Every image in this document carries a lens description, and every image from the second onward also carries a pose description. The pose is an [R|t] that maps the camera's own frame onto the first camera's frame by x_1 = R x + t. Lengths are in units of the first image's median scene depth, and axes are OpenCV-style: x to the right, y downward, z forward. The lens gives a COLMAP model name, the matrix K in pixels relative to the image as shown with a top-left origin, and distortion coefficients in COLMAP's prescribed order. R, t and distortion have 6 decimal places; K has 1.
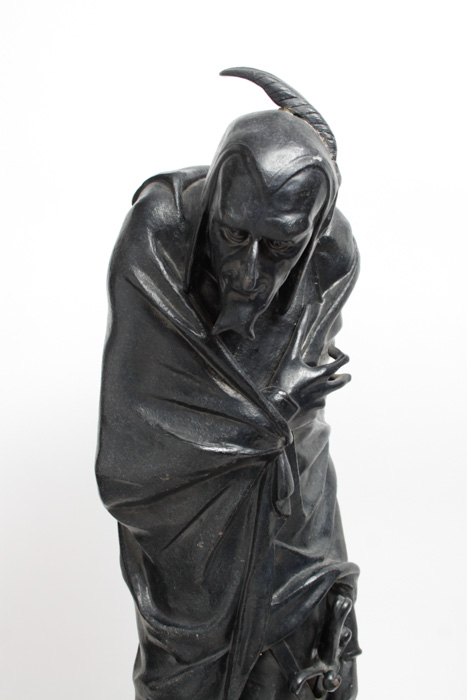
lens RADIAL K [[879.2, 0, 234.9], [0, 879.2, 349.3], [0, 0, 1]] dist [-0.077097, 0.000000]
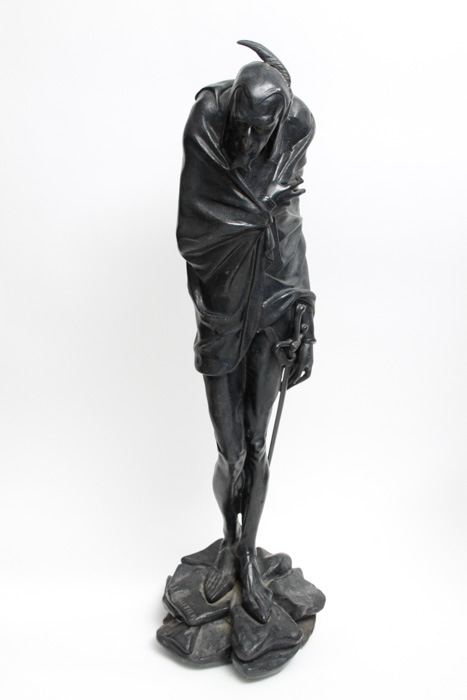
lens RADIAL K [[1054.9, 0, 235.4], [0, 1054.9, 352.0], [0, 0, 1]] dist [-0.031071, 0.000000]
pose [[0.996462, 0.029025, -0.078872, 0.177503], [-0.014172, 0.983064, 0.182714, -0.042469], [0.082840, -0.180950, 0.979997, -1.425068]]
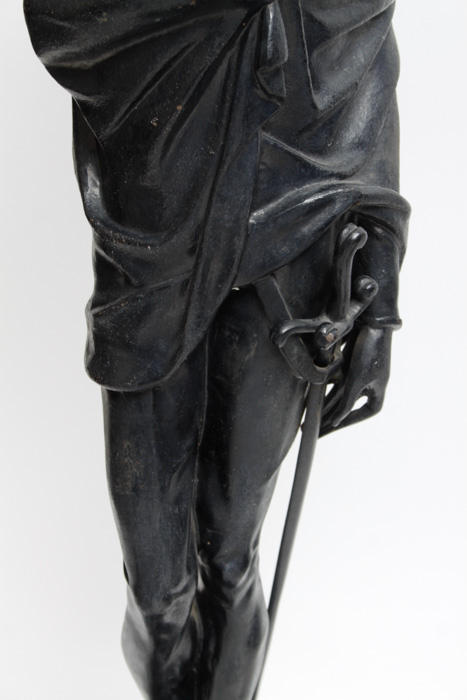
lens RADIAL K [[1445.1, 0, 230.2], [0, 1445.1, 351.3], [0, 0, 1]] dist [0.085228, 0.000000]
pose [[0.966613, 0.134833, -0.217896, 0.316613], [-0.077860, 0.964705, 0.251559, 0.097125], [0.244124, -0.226195, 0.942995, -0.185146]]
